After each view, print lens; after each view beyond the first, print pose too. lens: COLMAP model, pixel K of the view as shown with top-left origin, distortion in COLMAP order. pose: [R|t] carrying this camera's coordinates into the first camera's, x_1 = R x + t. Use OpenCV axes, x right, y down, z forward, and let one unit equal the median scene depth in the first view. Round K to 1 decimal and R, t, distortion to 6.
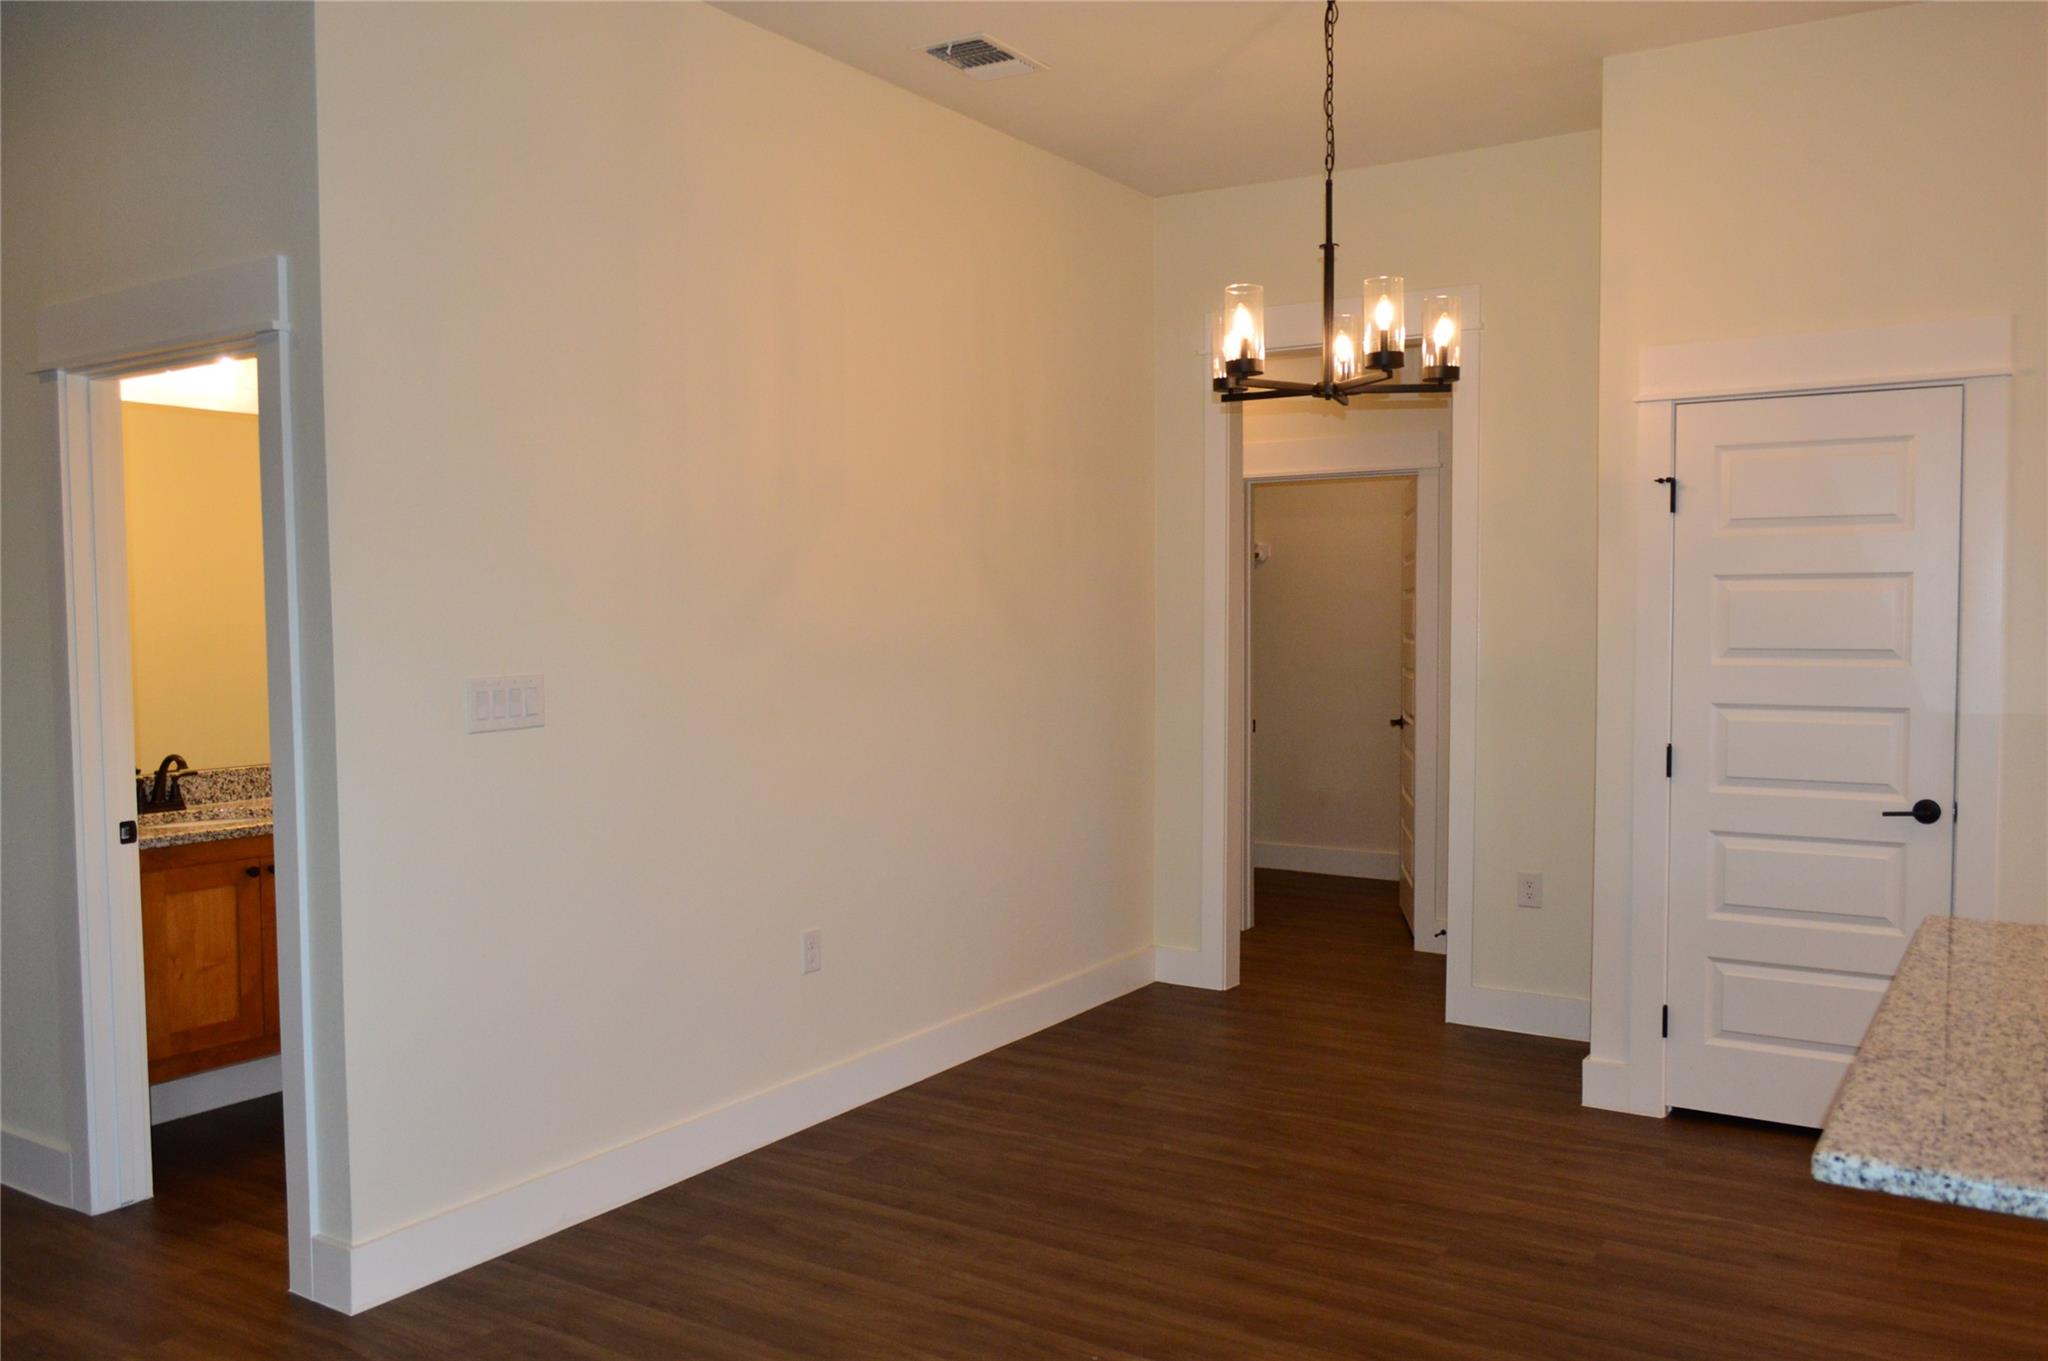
lens RADIAL K [[1616.7, 0, 1031.6], [0, 1616.7, 691.7], [0, 0, 1]] dist [-0.016718, 0.010885]
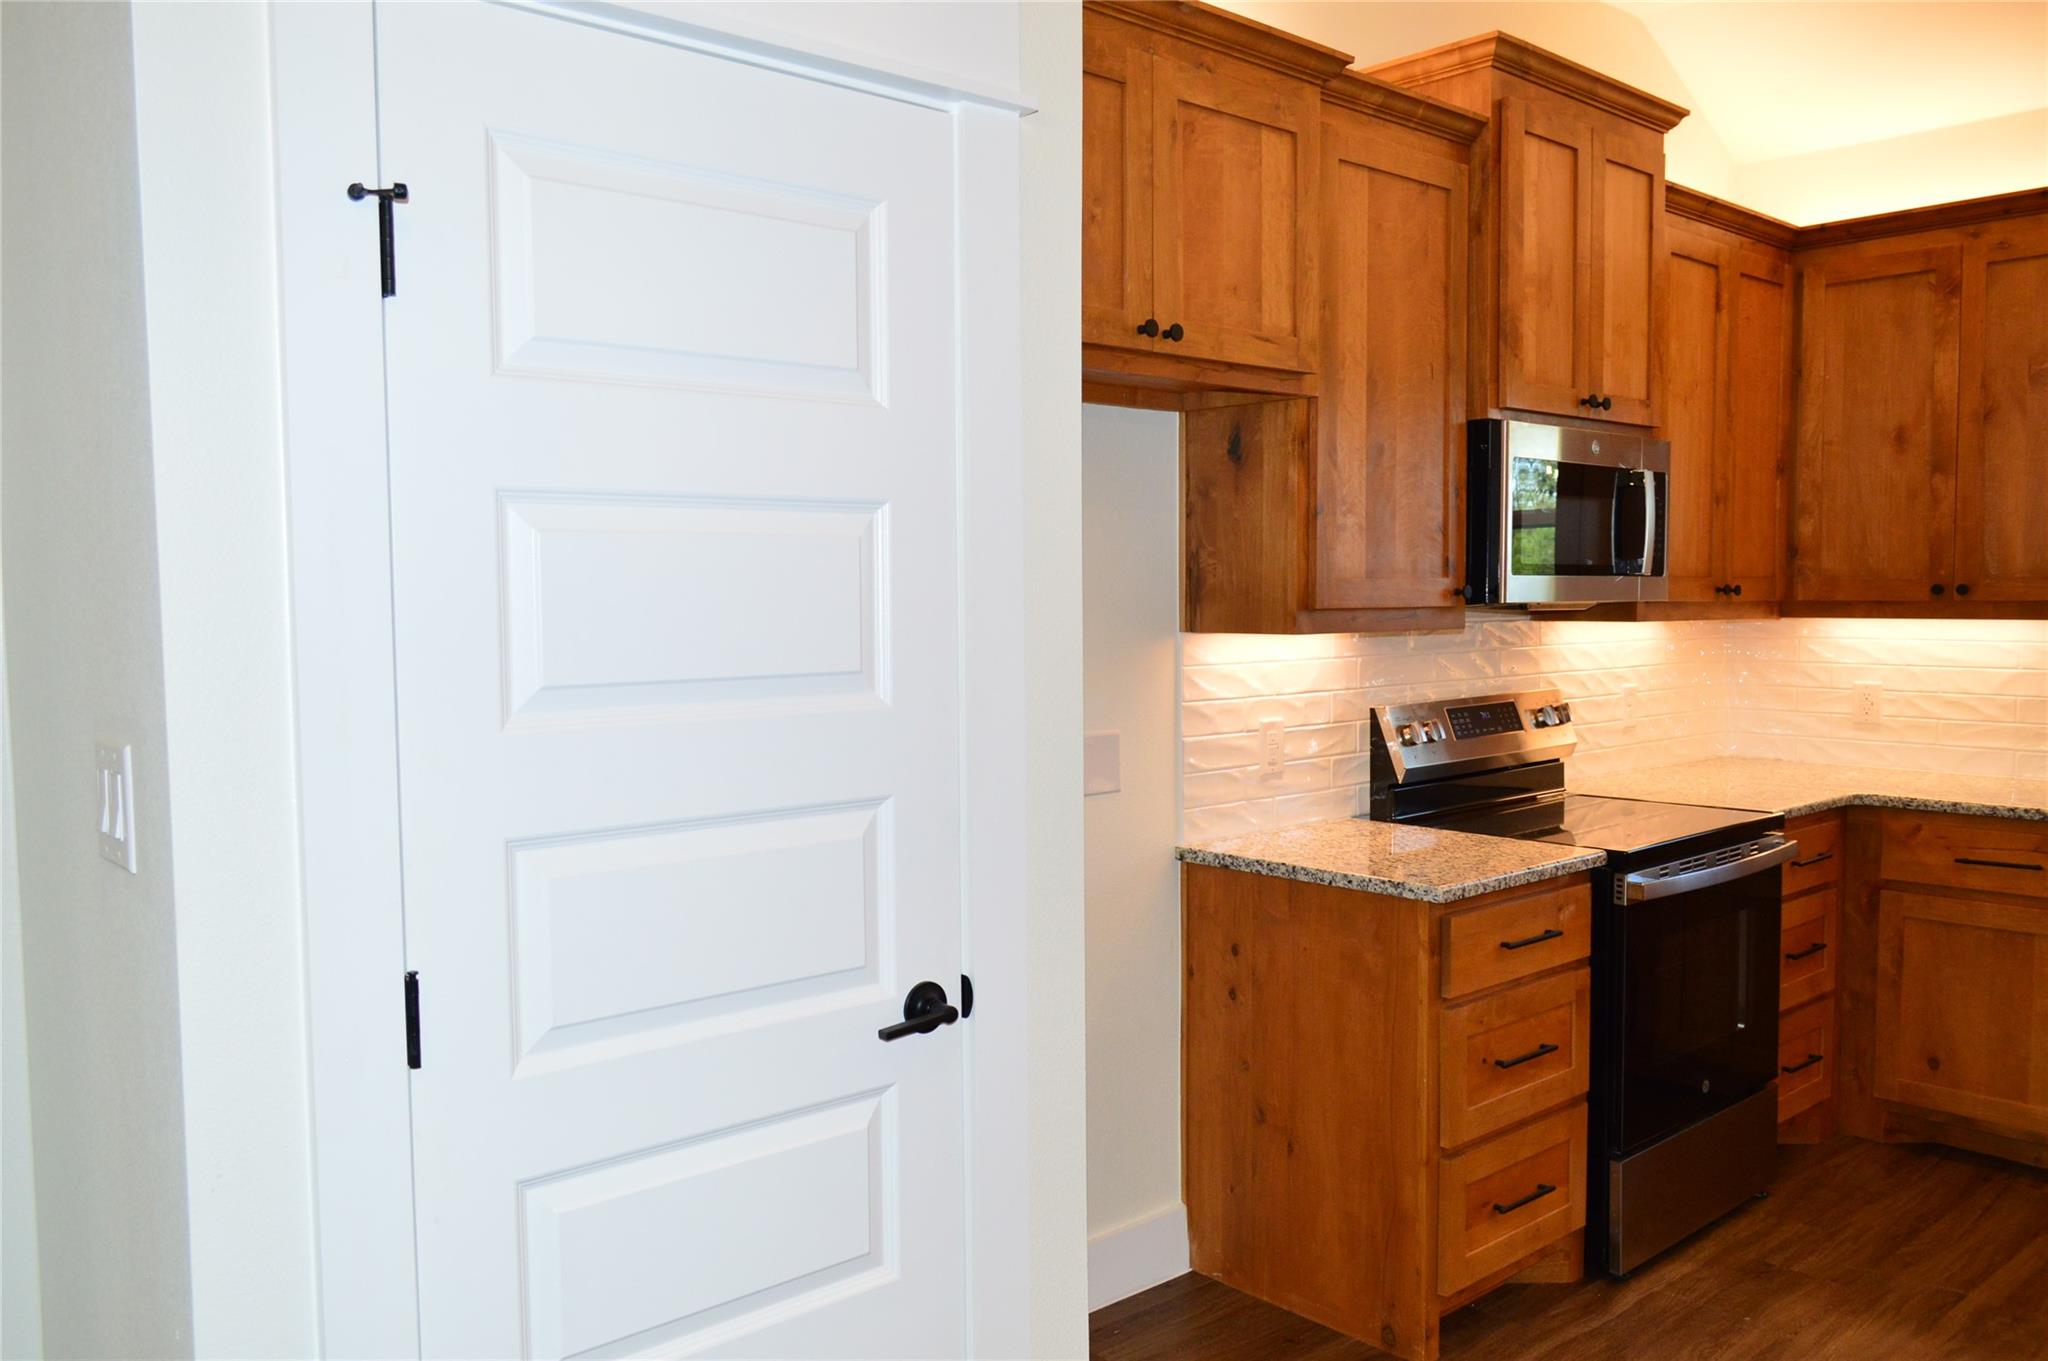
lens RADIAL K [[1616.7, 0, 1031.6], [0, 1616.7, 691.7], [0, 0, 1]] dist [-0.016718, 0.010885]
pose [[0.269334, -0.060544, 0.961142, 0.119730], [0.055227, 0.997350, 0.047349, -0.042287], [-0.961462, 0.040329, 0.271964, 0.903998]]
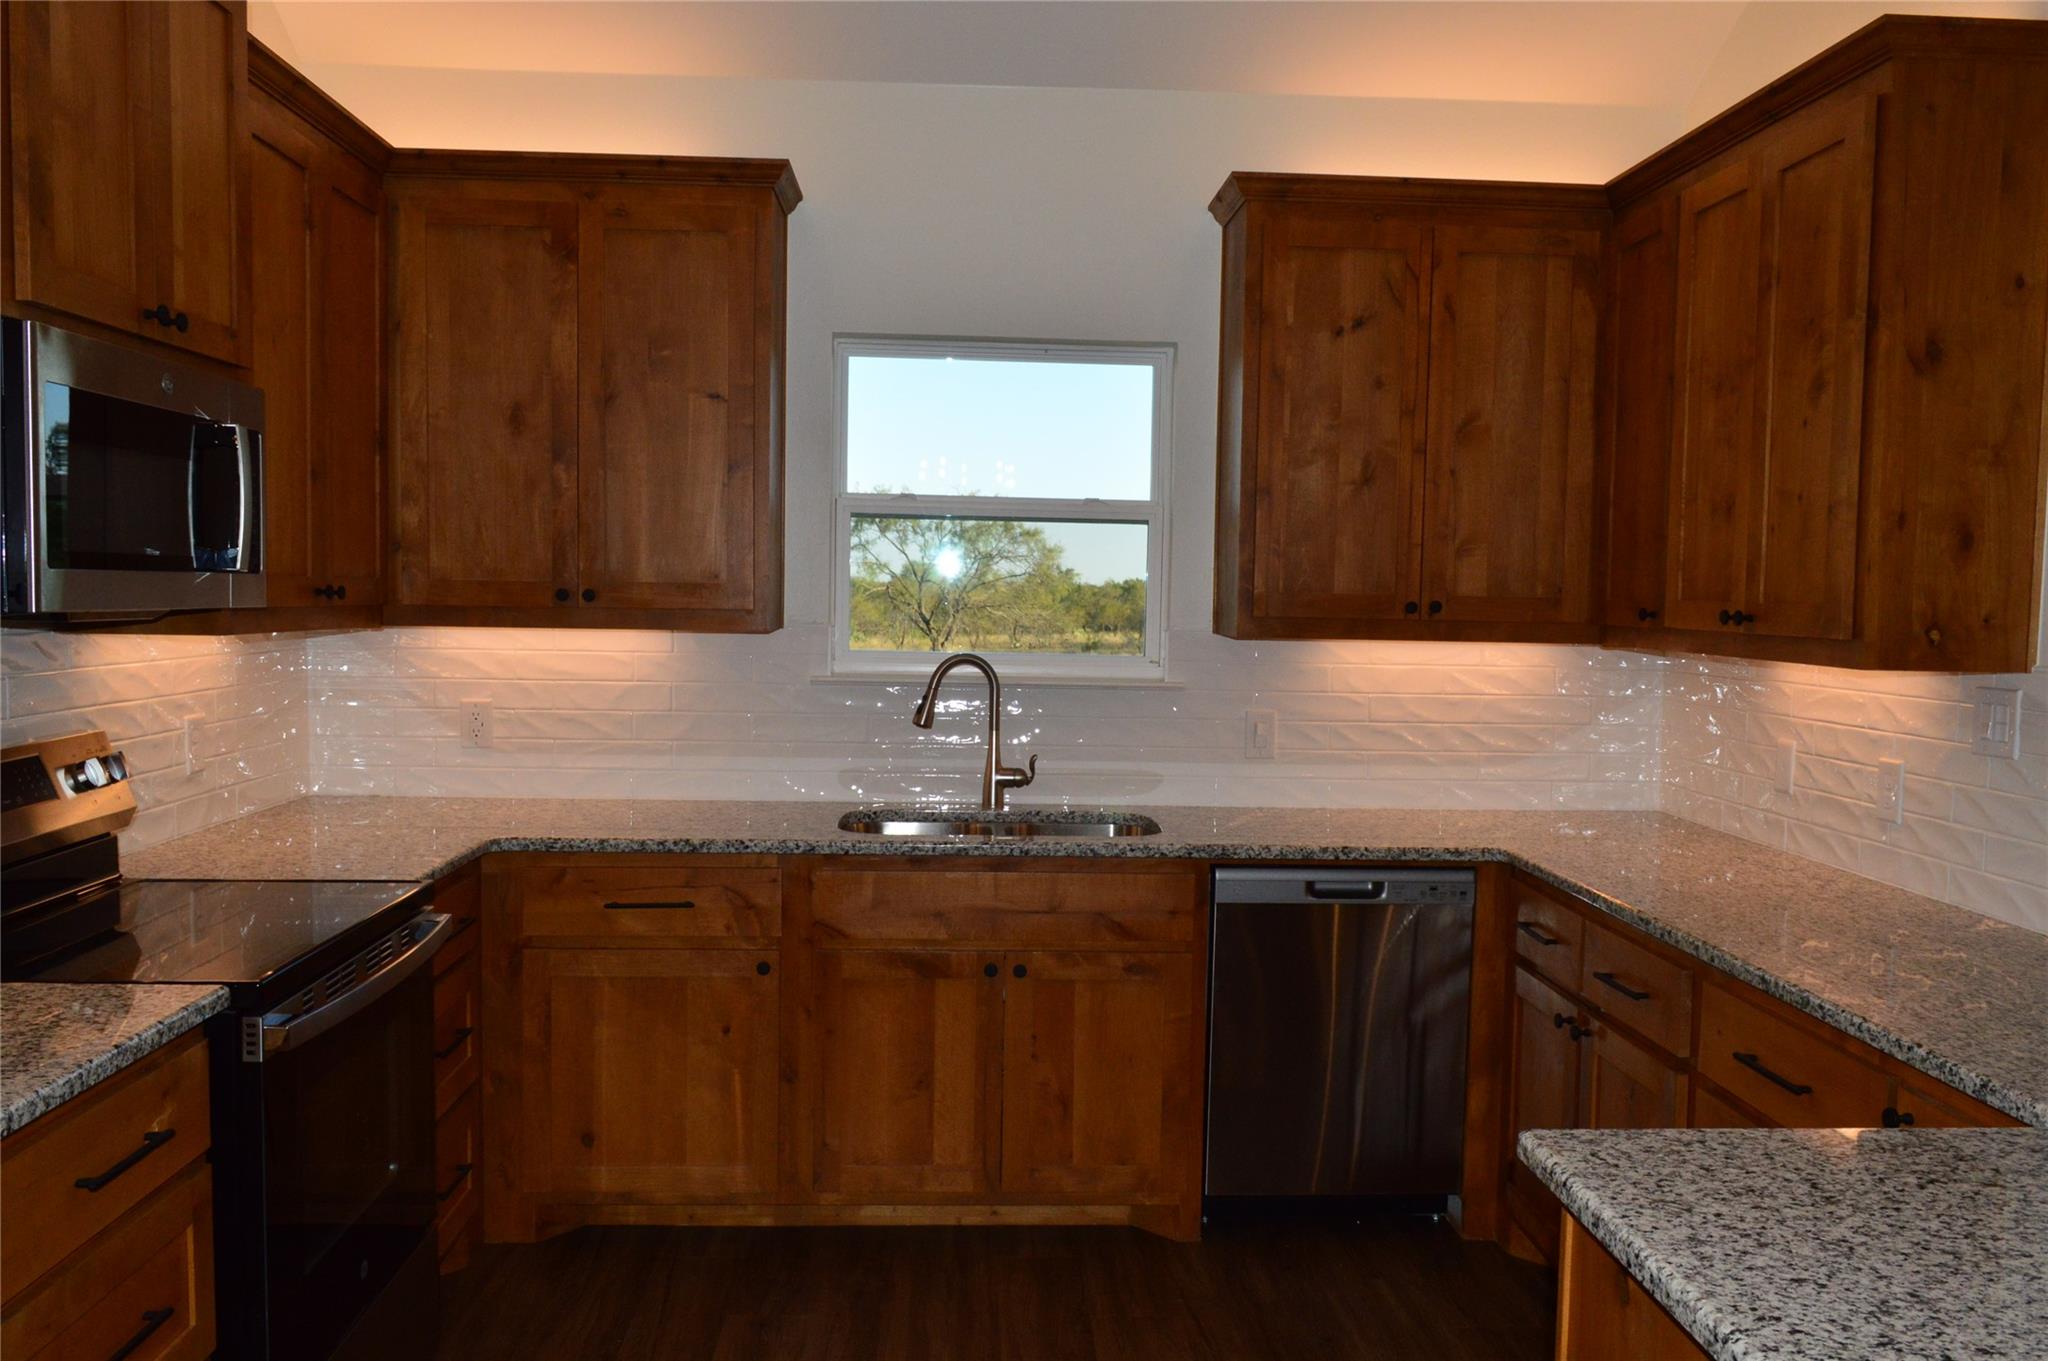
lens RADIAL K [[1616.7, 0, 1031.6], [0, 1616.7, 691.7], [0, 0, 1]] dist [-0.016718, 0.010885]
pose [[-0.577567, -0.061222, 0.814045, 0.391268], [0.025716, 0.995325, 0.093101, -0.050512], [-0.815938, 0.074706, -0.573292, 0.934014]]
